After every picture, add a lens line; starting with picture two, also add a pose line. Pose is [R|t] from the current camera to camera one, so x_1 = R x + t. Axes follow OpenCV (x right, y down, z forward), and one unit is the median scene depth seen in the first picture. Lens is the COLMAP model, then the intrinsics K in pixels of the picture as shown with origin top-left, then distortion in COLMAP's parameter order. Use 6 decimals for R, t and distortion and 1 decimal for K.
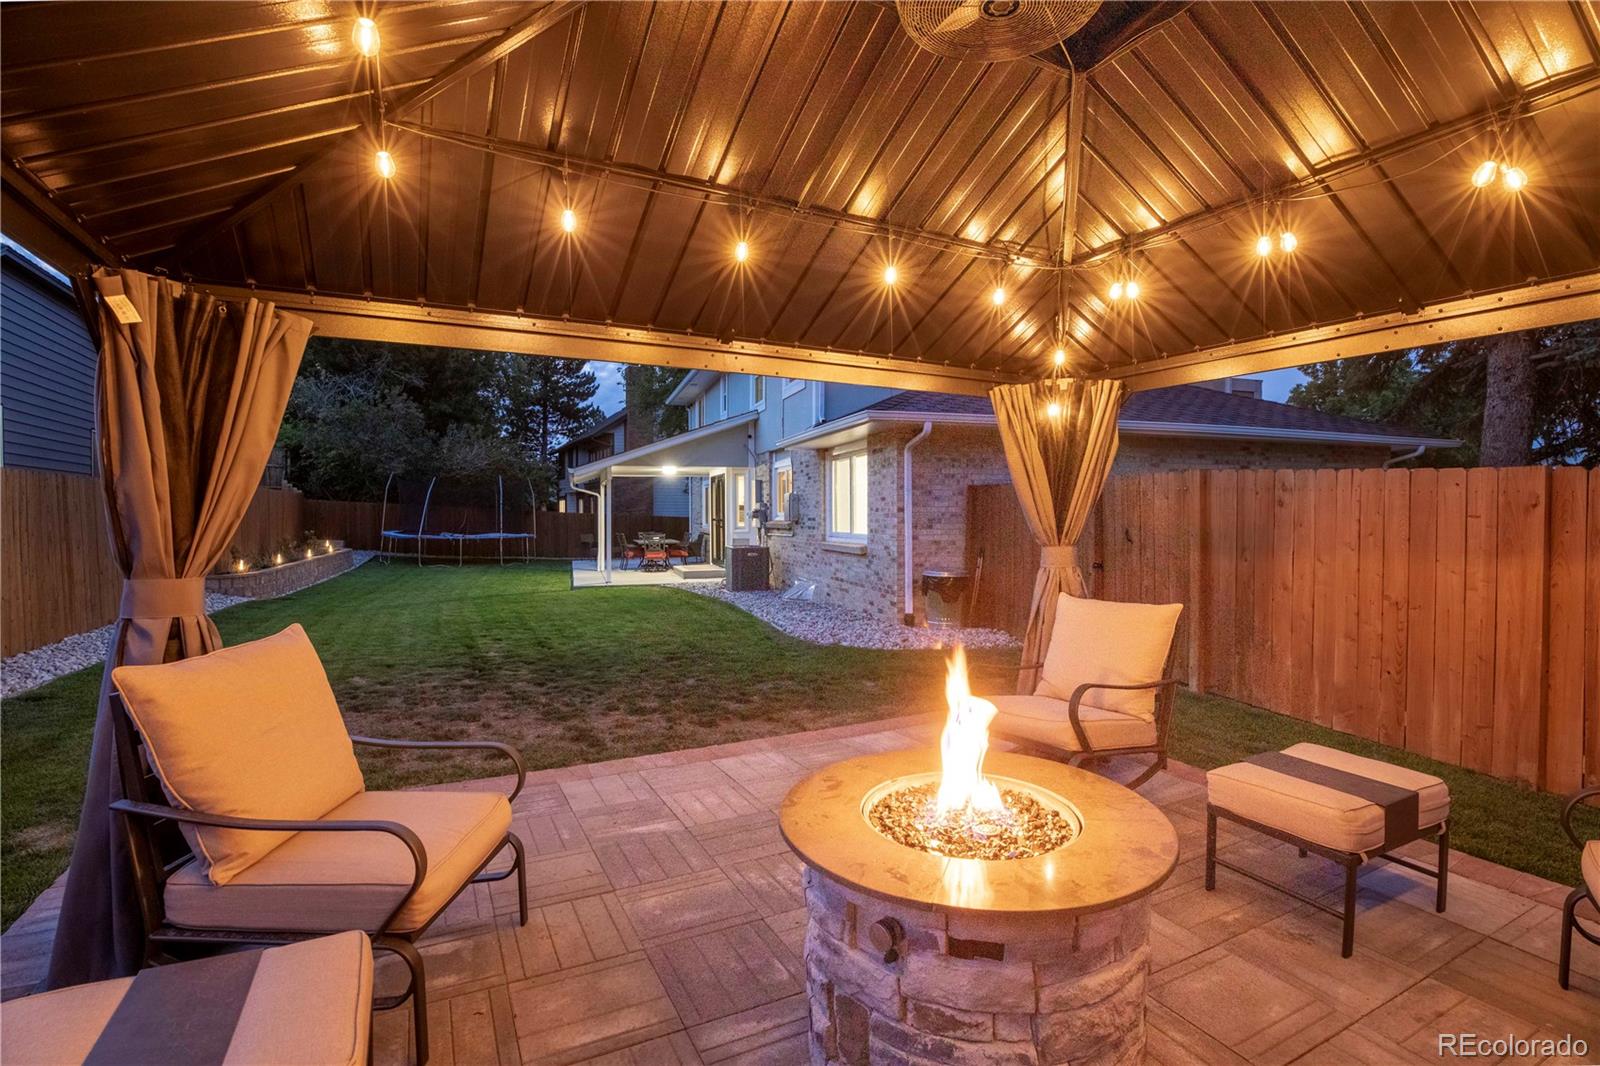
lens RADIAL K [[771.7, 0, 800.0], [0, 771.7, 533.0], [0, 0, 1]] dist [-0.033673, 0.000466]
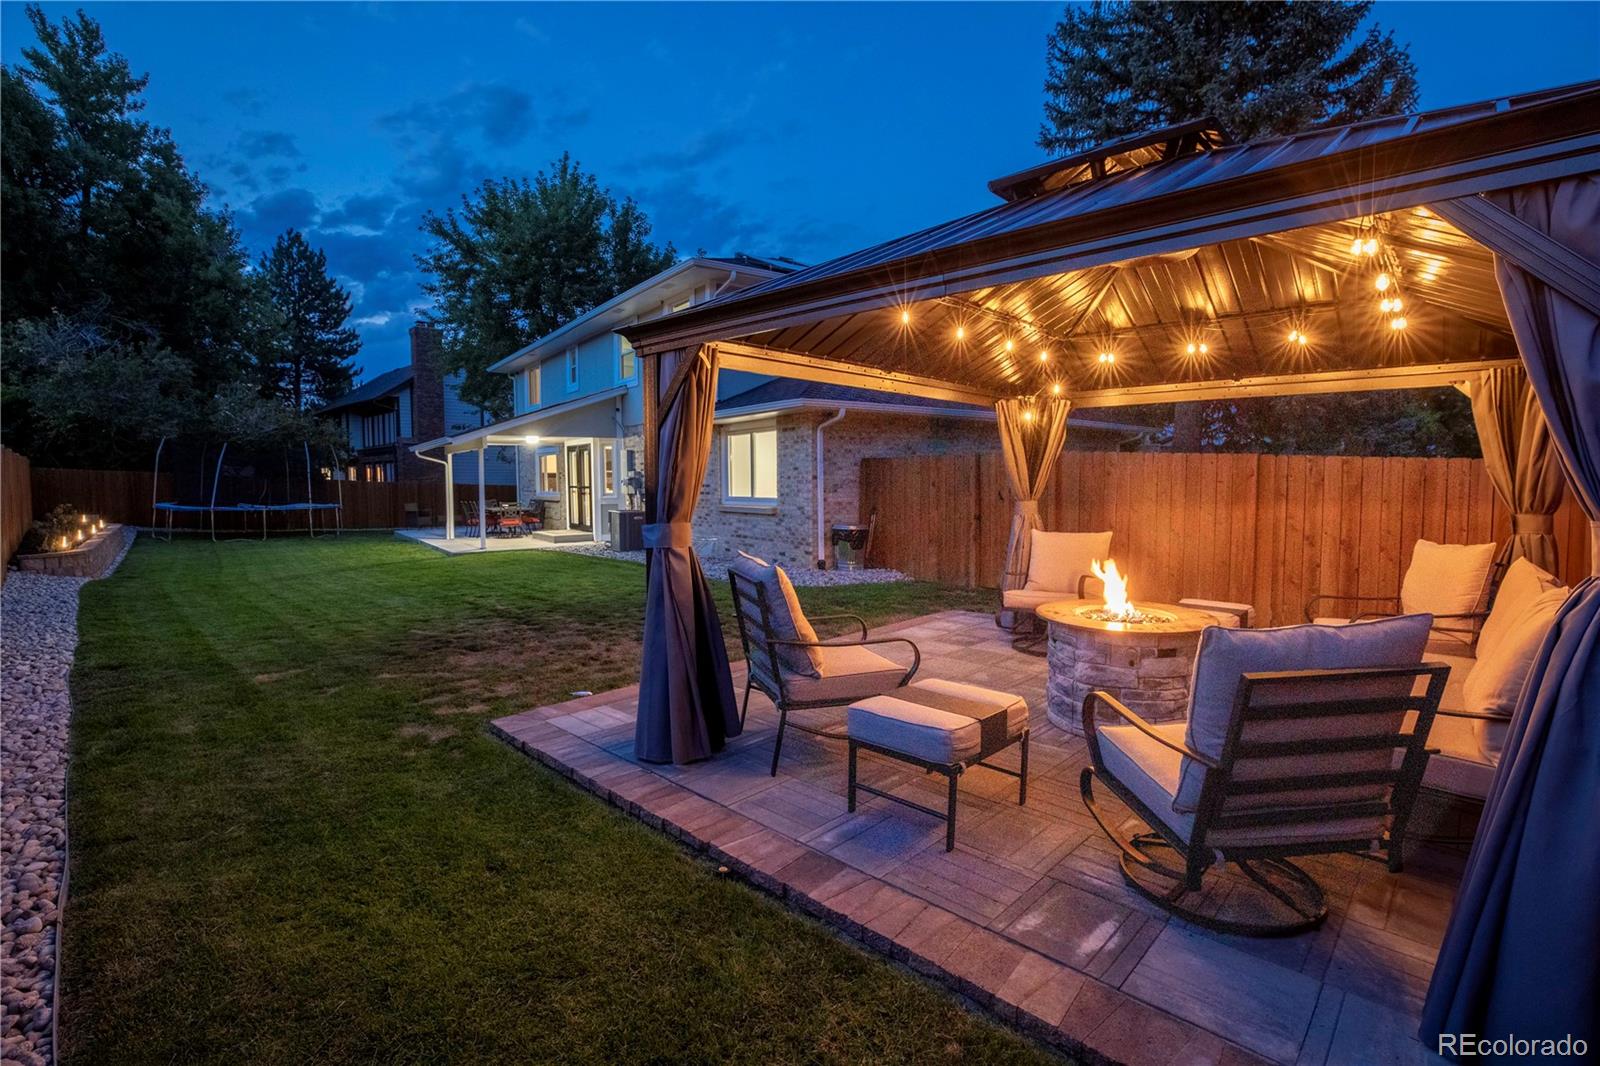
lens RADIAL K [[771.7, 0, 800.0], [0, 771.7, 533.0], [0, 0, 1]] dist [-0.033673, 0.000466]
pose [[0.940584, -0.026090, 0.338556, -0.295113], [0.011603, 0.998931, 0.044745, 0.003352], [-0.339362, -0.038159, 0.939882, -0.160095]]
